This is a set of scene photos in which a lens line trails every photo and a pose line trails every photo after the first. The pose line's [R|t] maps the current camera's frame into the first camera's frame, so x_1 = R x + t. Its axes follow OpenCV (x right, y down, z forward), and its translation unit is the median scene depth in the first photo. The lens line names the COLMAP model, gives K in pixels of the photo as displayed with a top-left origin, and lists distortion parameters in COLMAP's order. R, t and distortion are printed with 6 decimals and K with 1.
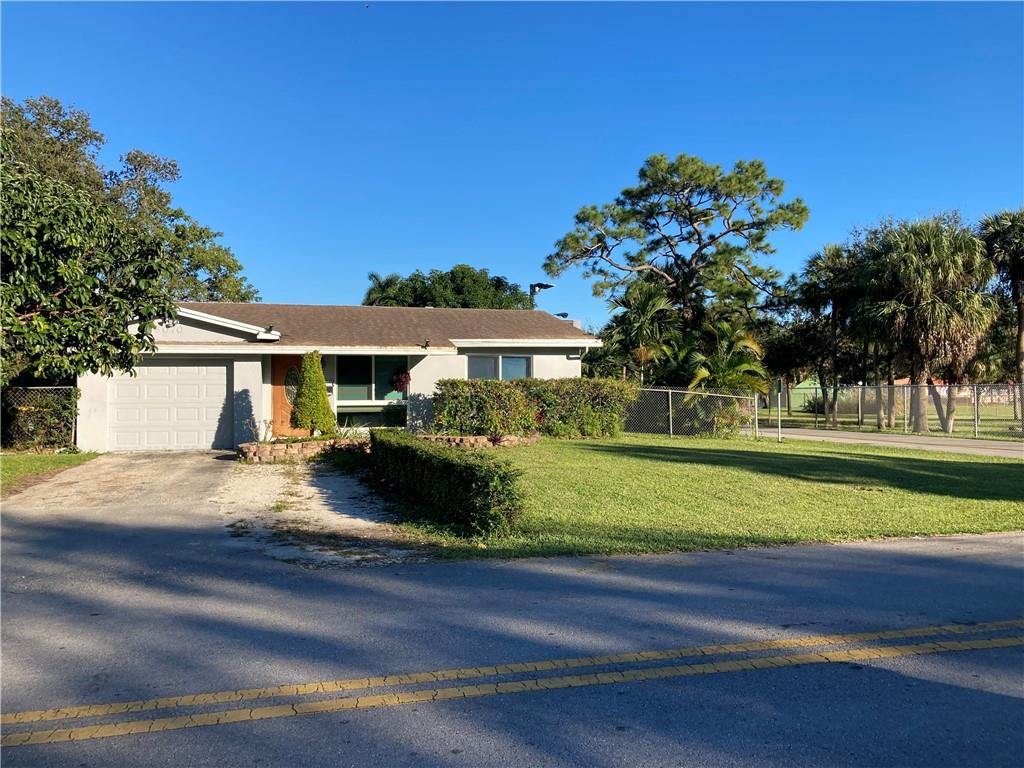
lens RADIAL K [[838.5, 0, 512.1], [0, 838.5, 386.5], [0, 0, 1]] dist [0.028326, -0.039257]
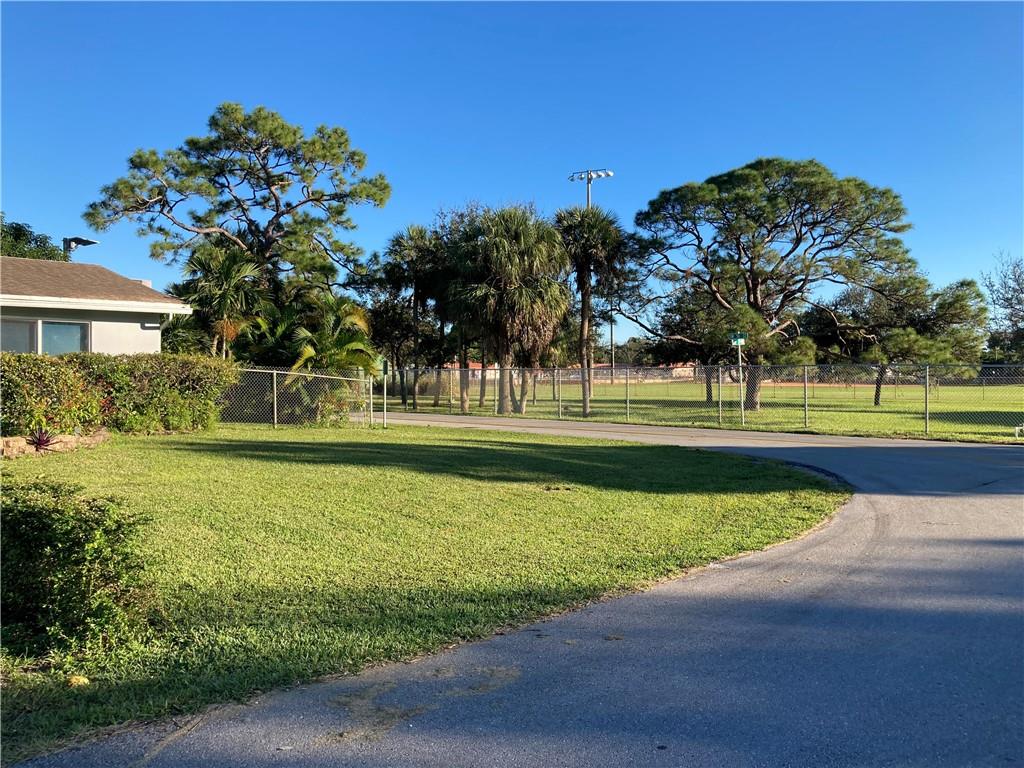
lens RADIAL K [[838.5, 0, 529.7], [0, 838.5, 376.5], [0, 0, 1]] dist [0.028326, -0.039257]
pose [[0.857061, 0.005537, 0.515186, -0.016861], [-0.010944, 0.999912, 0.007458, 0.000595], [-0.515099, -0.012030, 0.857046, 0.111544]]
